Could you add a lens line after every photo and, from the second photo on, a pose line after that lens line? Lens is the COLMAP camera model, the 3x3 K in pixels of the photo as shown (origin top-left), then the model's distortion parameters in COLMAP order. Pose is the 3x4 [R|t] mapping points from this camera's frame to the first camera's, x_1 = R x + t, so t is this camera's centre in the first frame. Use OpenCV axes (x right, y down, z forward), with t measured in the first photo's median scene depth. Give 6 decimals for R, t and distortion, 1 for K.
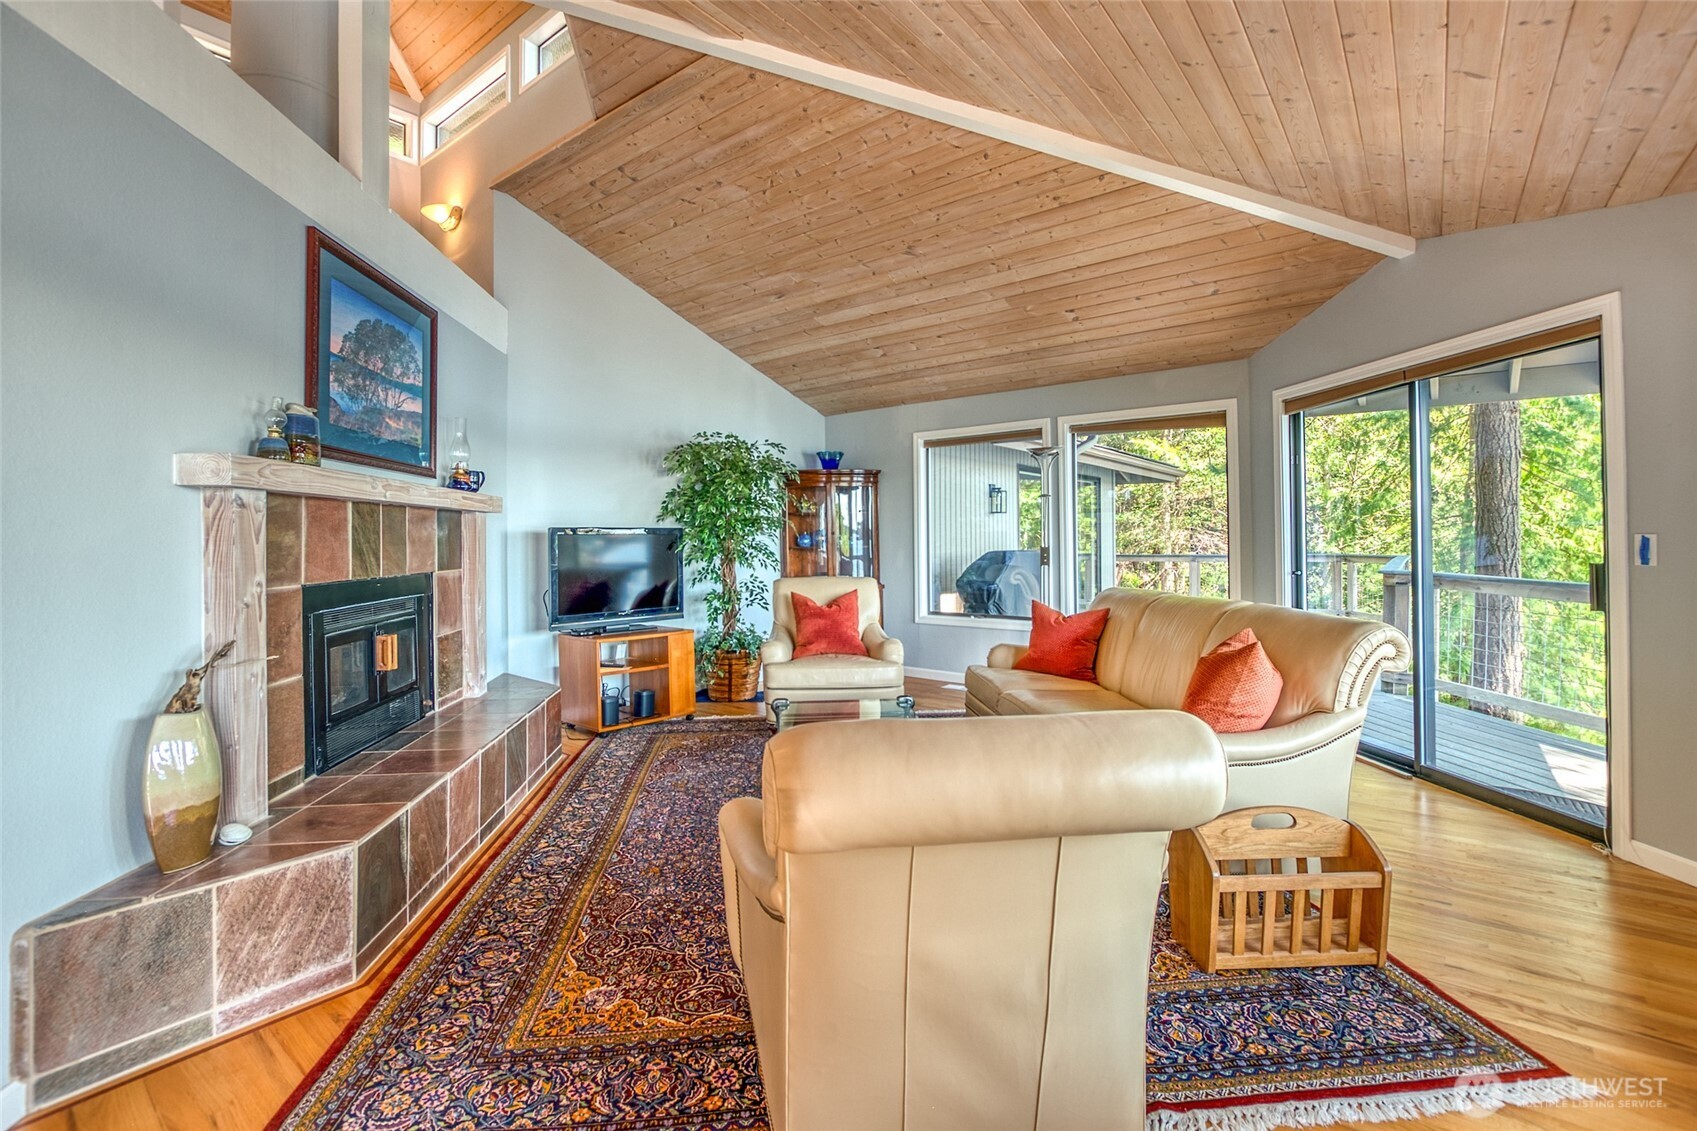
lens RADIAL K [[757.5, 0, 858.6], [0, 757.5, 529.5], [0, 0, 1]] dist [-0.020075, 0.000513]
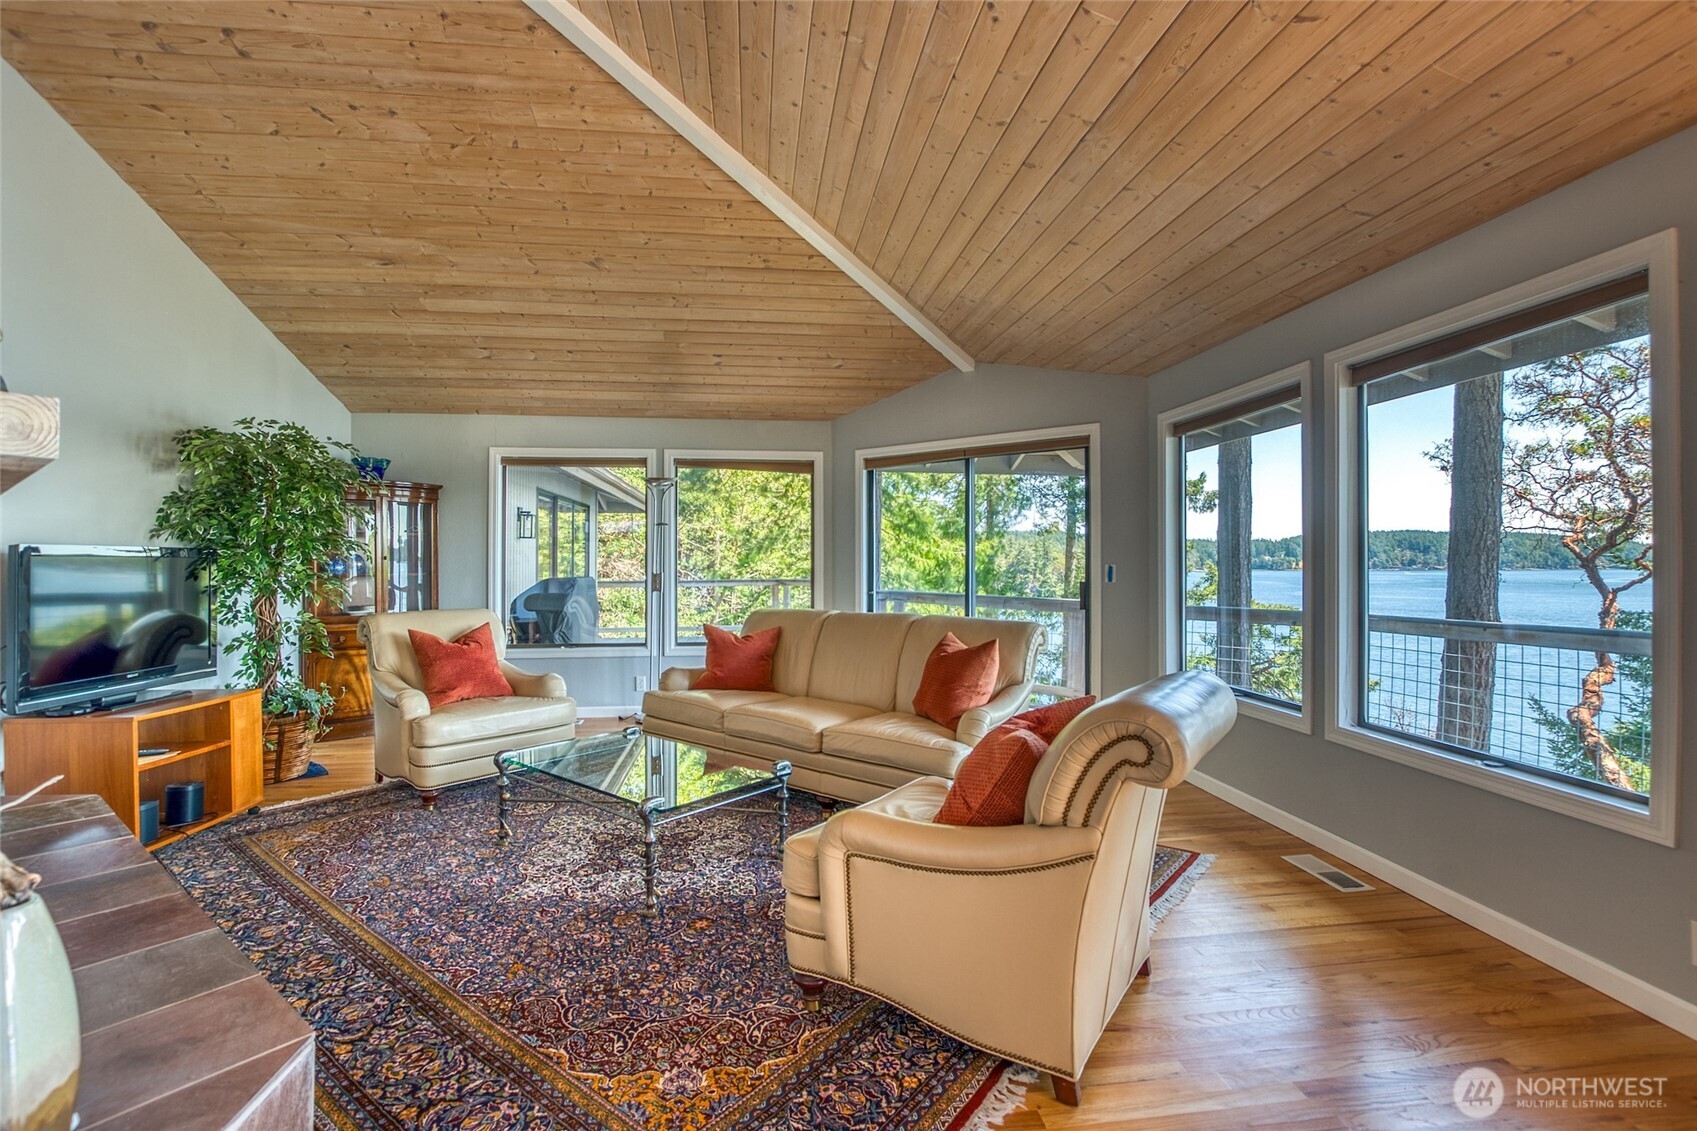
lens RADIAL K [[750.5, 0, 855.2], [0, 750.5, 555.5], [0, 0, 1]] dist [-0.024991, 0.006444]
pose [[0.707372, 0.012350, 0.706734, -0.332499], [-0.011734, 0.999915, -0.005729, 0.001570], [-0.706744, -0.004240, 0.707457, 0.095135]]
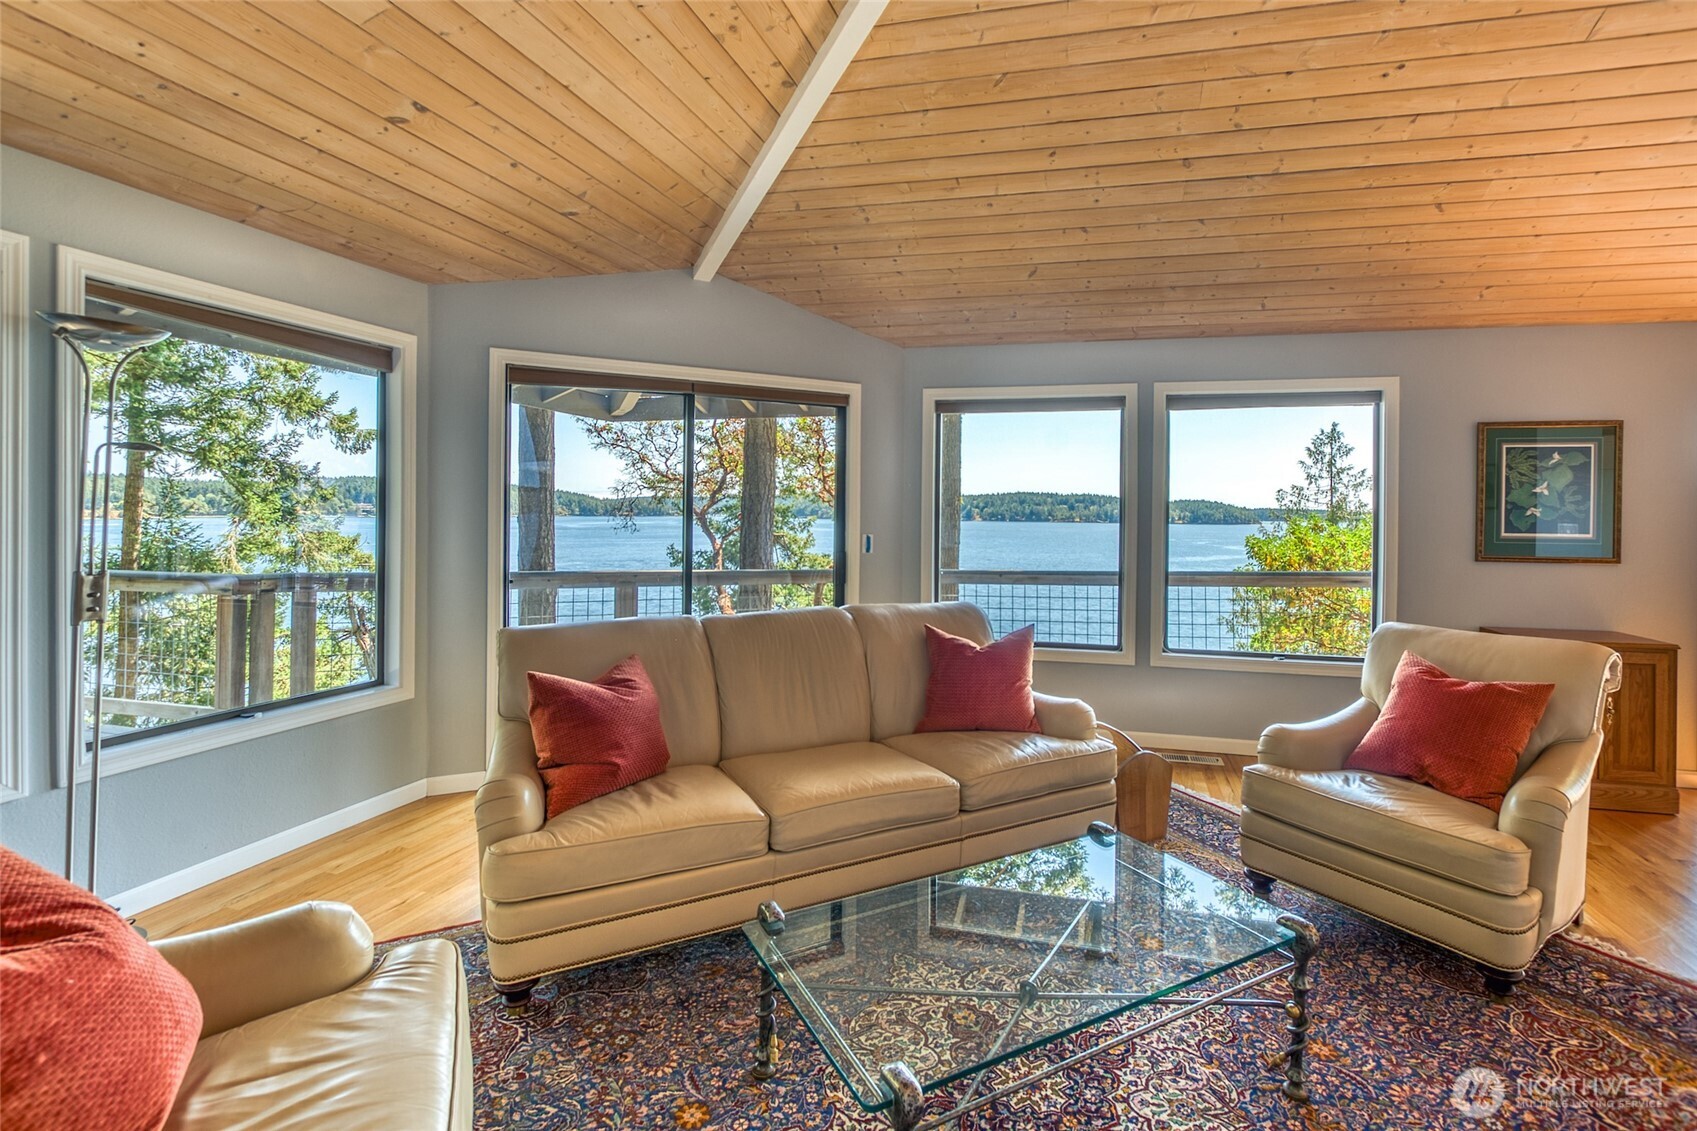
lens RADIAL K [[807.1, 0, 897.8], [0, 807.1, 512.1], [0, 0, 1]] dist [-0.000560, 0.000324]
pose [[-0.391781, 0.005678, 0.920041, -0.339431], [-0.013851, 0.999831, -0.012069, -0.014070], [-0.919954, -0.017471, -0.391636, 0.898681]]
